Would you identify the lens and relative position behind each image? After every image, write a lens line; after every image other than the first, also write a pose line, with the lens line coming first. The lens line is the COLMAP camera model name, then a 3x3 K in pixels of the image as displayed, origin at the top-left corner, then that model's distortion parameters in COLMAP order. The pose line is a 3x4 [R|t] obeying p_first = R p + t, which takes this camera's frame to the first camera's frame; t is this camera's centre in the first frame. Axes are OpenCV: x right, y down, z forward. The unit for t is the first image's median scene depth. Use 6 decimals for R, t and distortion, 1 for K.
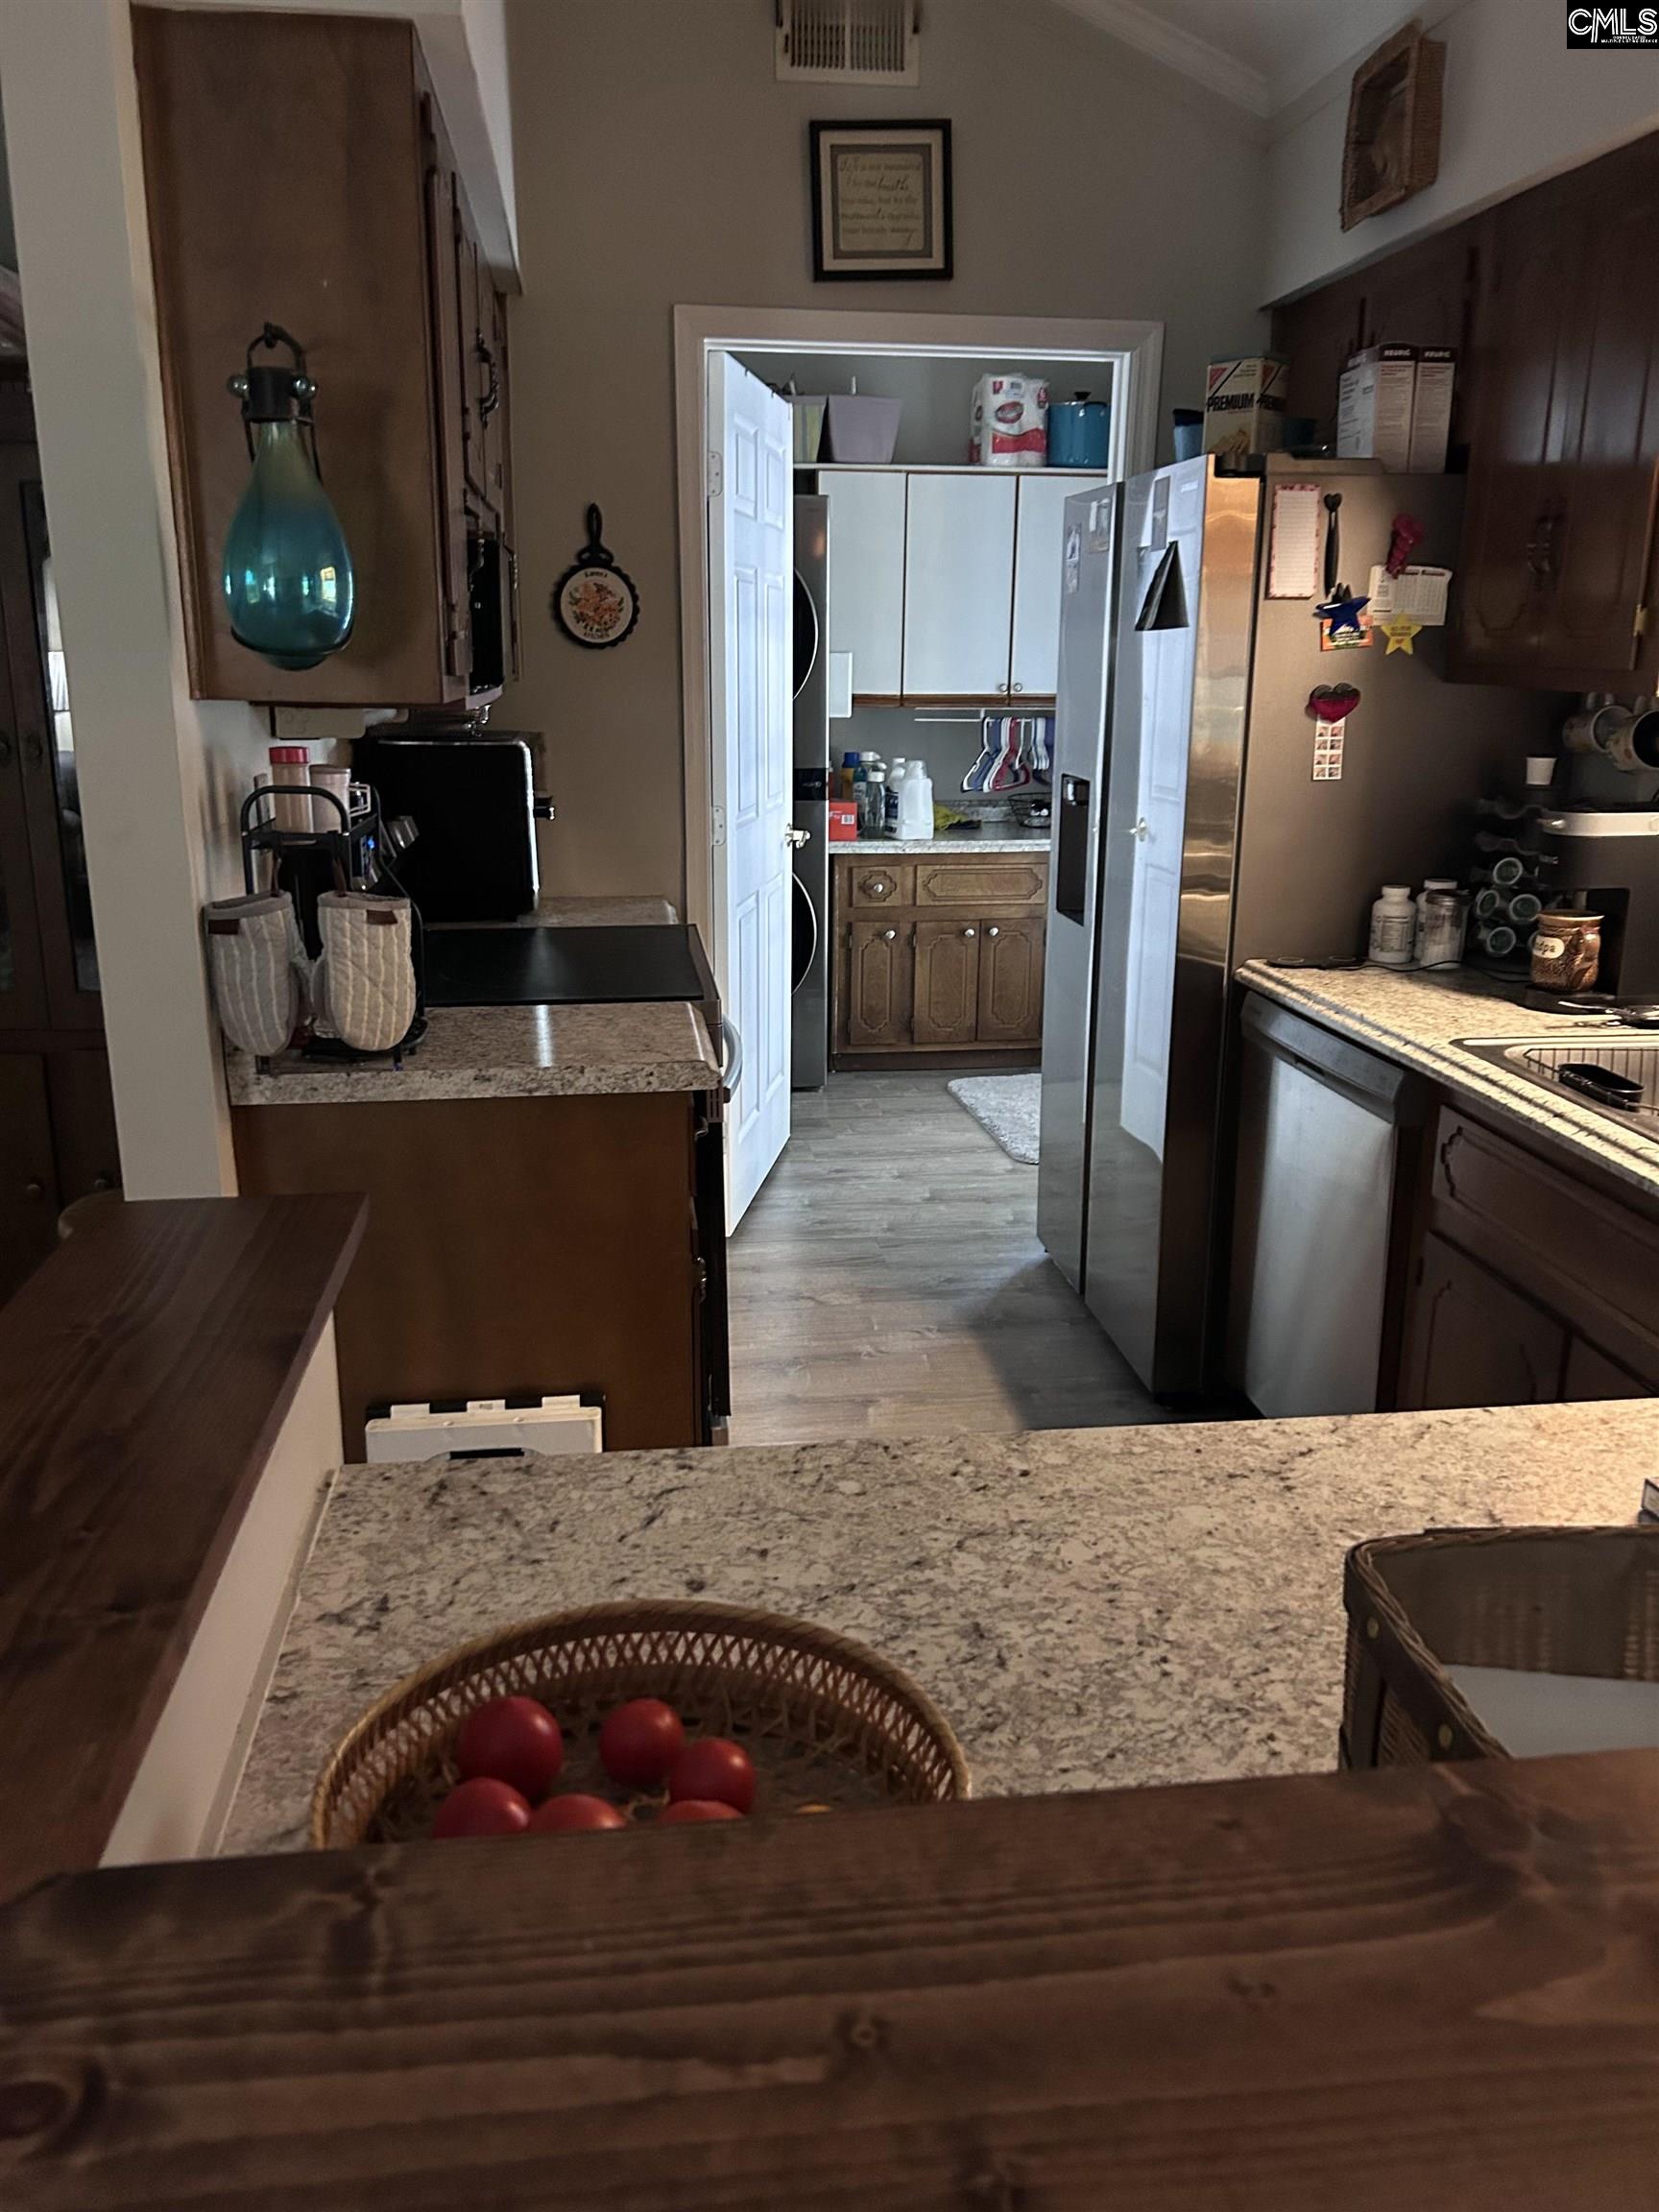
lens RADIAL K [[1665.9, 0, 828.8], [0, 1665.9, 1104.5], [0, 0, 1]] dist [0.056383, -0.071789]
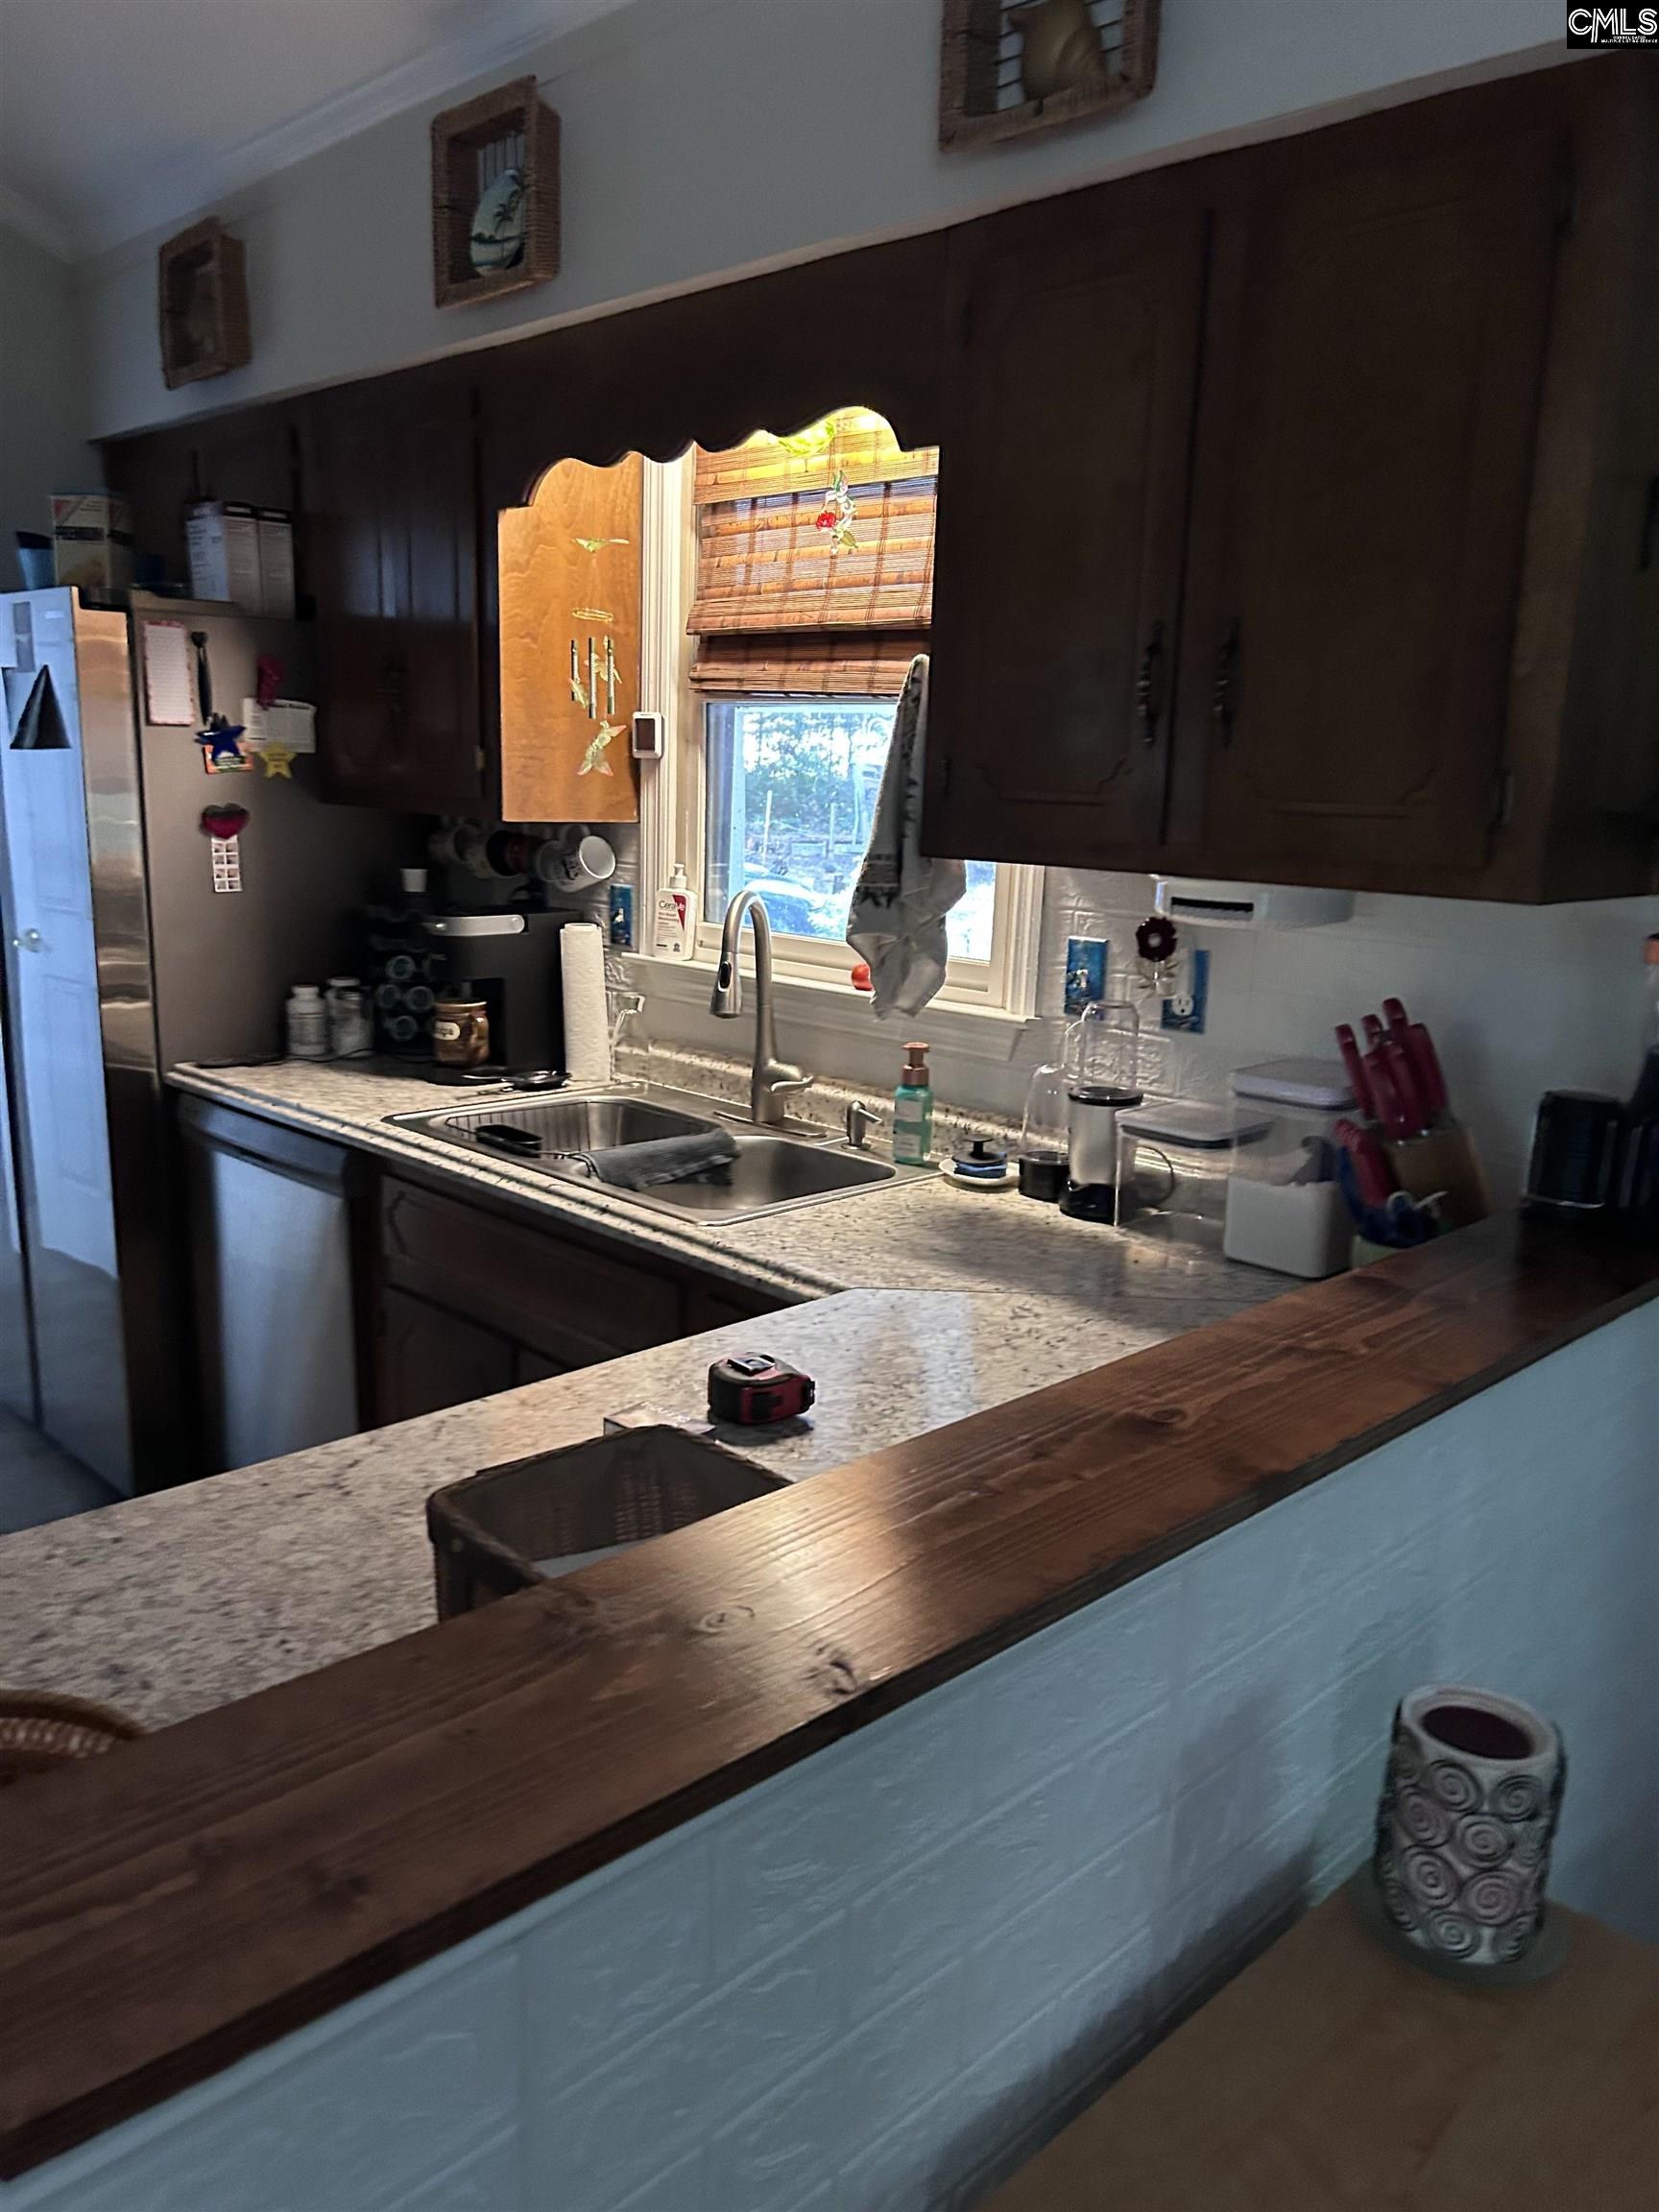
lens RADIAL K [[1665.9, 0, 838.4], [0, 1665.9, 1115.1], [0, 0, 1]] dist [0.056383, -0.071789]
pose [[0.790675, -0.111025, 0.602085, -0.065158], [0.139450, 0.990229, -0.000531, 0.003774], [-0.596143, 0.084381, 0.798432, -0.091324]]
